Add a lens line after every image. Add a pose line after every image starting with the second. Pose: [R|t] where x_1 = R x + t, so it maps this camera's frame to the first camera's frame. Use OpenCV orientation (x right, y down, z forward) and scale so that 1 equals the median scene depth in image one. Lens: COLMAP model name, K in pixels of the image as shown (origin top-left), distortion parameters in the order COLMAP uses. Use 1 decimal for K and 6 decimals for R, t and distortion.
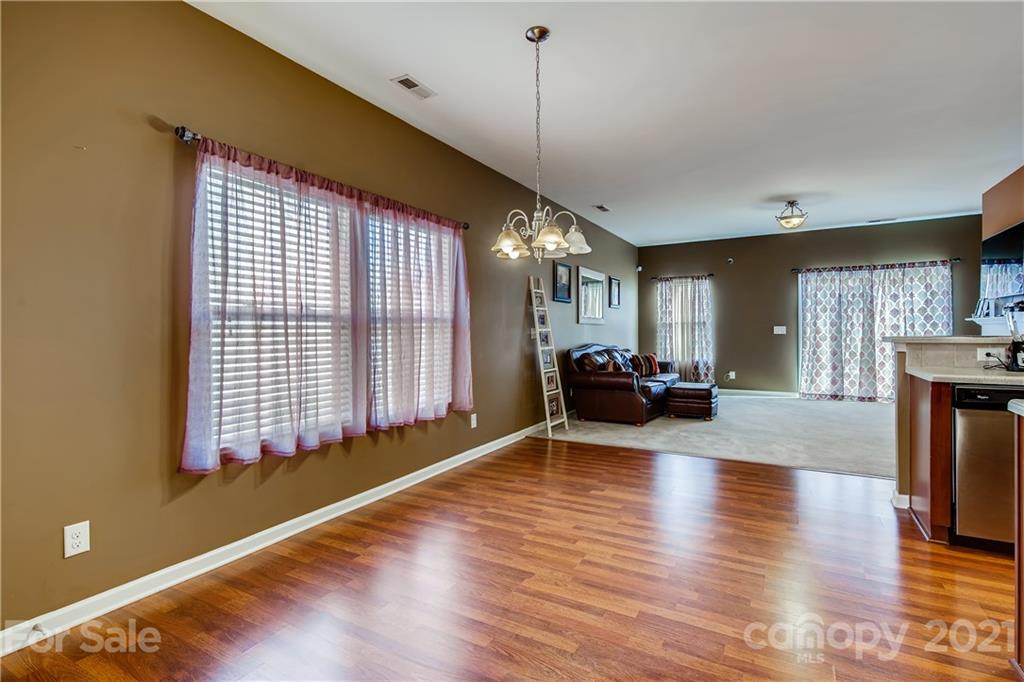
lens RADIAL K [[494.2, 0, 516.9], [0, 494.2, 333.2], [0, 0, 1]] dist [0.011275, -0.001638]
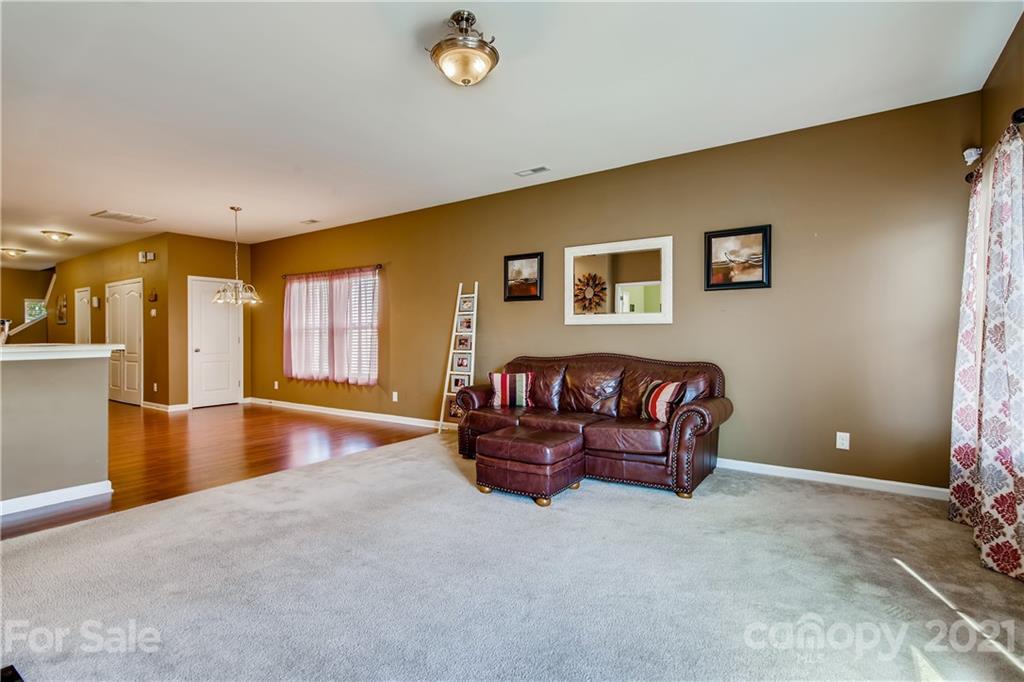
lens RADIAL K [[494.2, 0, 517.2], [0, 494.2, 336.4], [0, 0, 1]] dist [0.011275, -0.001638]
pose [[-0.098699, 0.017499, -0.994963, 1.769692], [0.003742, 0.999845, 0.017214, -0.030112], [0.995110, -0.002024, -0.098749, 2.017253]]
